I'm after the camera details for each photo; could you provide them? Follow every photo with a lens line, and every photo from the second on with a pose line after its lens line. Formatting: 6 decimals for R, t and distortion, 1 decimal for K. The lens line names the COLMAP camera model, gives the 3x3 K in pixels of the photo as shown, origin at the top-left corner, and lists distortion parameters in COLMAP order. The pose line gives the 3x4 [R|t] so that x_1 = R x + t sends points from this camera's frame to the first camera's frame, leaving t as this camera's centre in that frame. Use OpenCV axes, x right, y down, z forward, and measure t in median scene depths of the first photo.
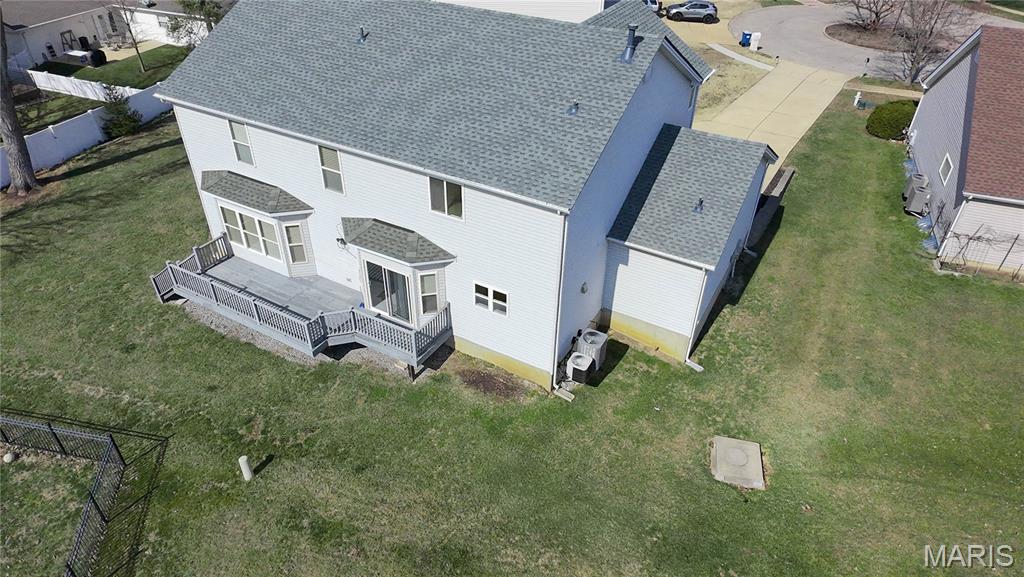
lens RADIAL K [[646.2, 0, 512.0], [0, 646.2, 288.5], [0, 0, 1]] dist [0.000106, 0.000246]
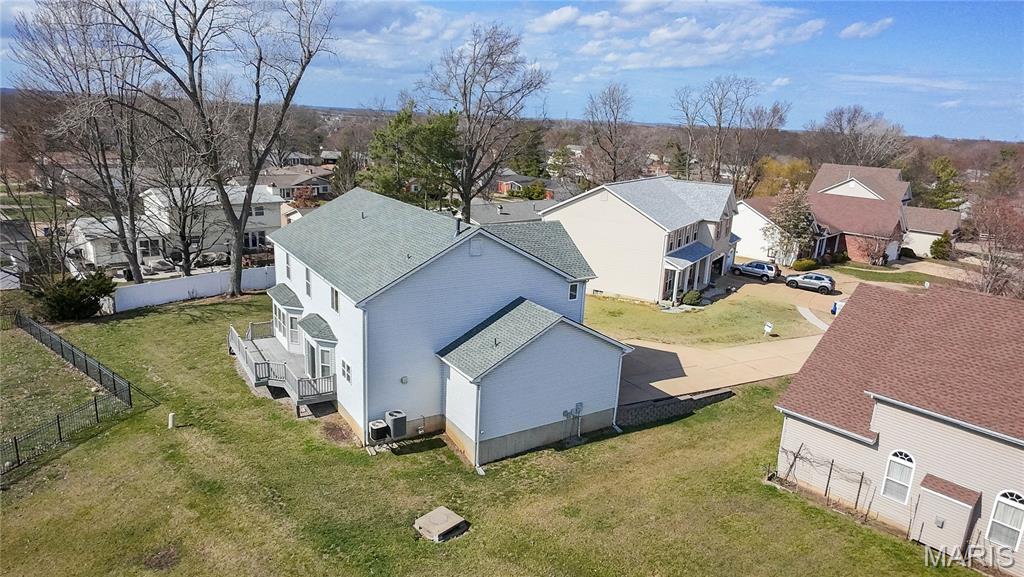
lens RADIAL K [[646.2, 0, 512.0], [0, 646.2, 288.5], [0, 0, 1]] dist [0.000106, 0.000246]
pose [[0.885651, 0.149671, -0.439570, 0.897584], [-0.304667, 0.901684, -0.306829, 0.178135], [0.350429, 0.405666, 0.844177, -0.221971]]
